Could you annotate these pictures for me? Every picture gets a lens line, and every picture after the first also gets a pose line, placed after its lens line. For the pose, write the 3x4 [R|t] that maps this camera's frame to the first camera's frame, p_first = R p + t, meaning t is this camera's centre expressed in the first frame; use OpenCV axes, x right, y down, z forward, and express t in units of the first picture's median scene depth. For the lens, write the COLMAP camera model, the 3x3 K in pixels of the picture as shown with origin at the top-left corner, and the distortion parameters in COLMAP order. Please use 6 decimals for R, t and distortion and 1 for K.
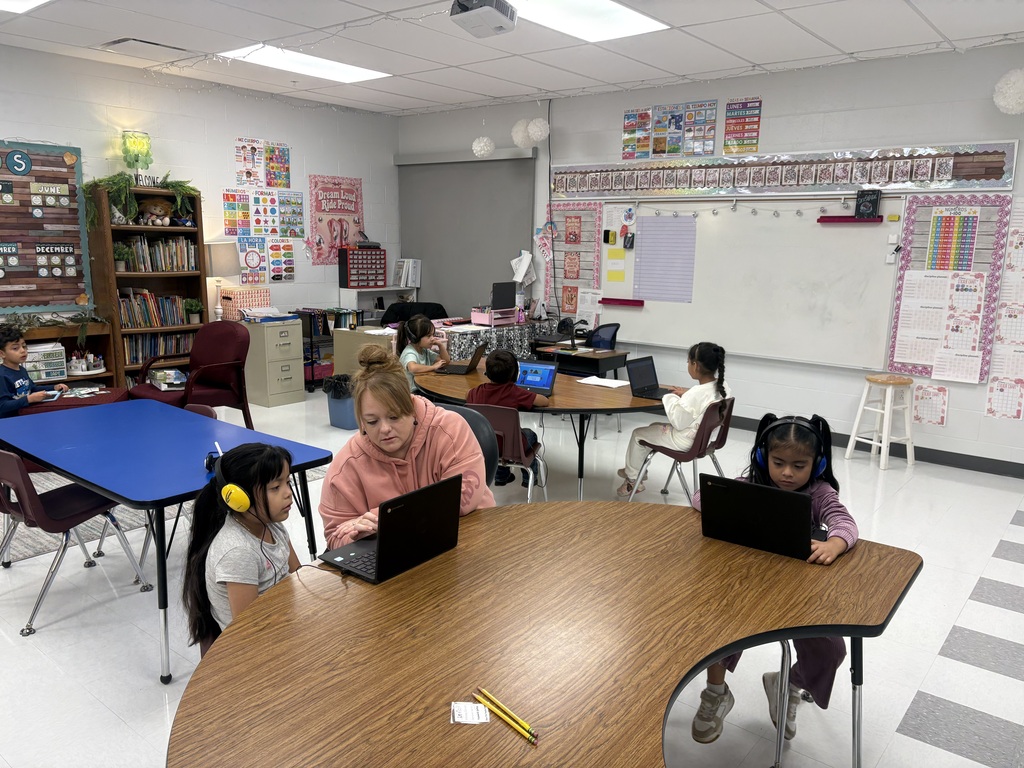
lens RADIAL K [[771.0, 0, 514.0], [0, 771.0, 381.4], [0, 0, 1]] dist [0.026354, -0.021263]
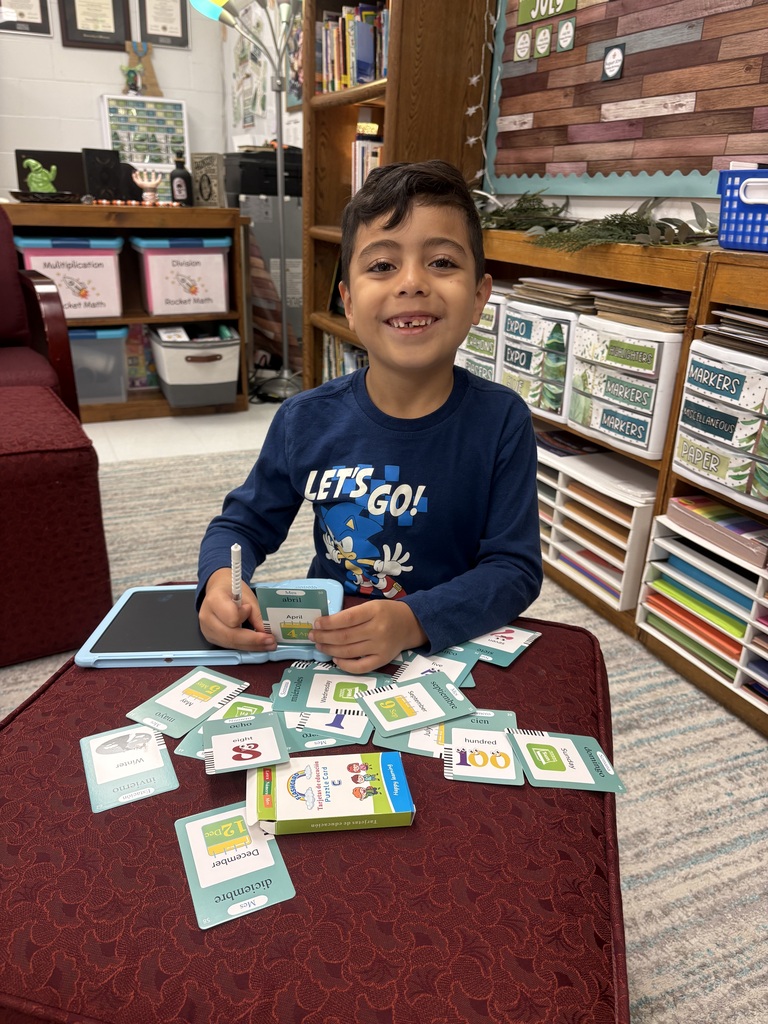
lens RADIAL K [[771.0, 0, 387.6], [0, 771.0, 507.8], [0, 0, 1]] dist [0.026354, -0.021263]
pose [[-0.465019, 0.293890, -0.835097, -0.238765], [-0.204585, 0.882085, 0.424348, -0.072918], [0.861338, 0.368178, -0.350061, 0.865698]]
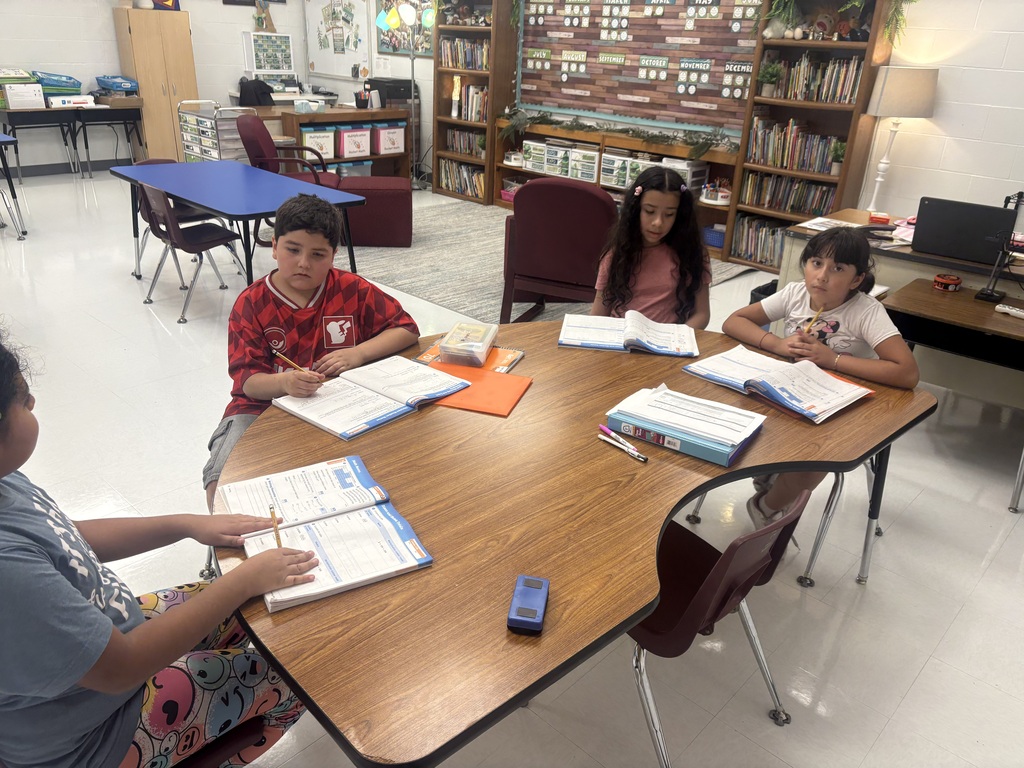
lens RADIAL K [[771.0, 0, 511.2], [0, 771.0, 386.4], [0, 0, 1]] dist [0.026354, -0.021263]
pose [[-0.082237, 0.381197, -0.920829, 0.457082], [-0.235203, 0.890435, 0.389621, -0.125380], [0.968461, 0.248623, 0.016432, 0.801220]]
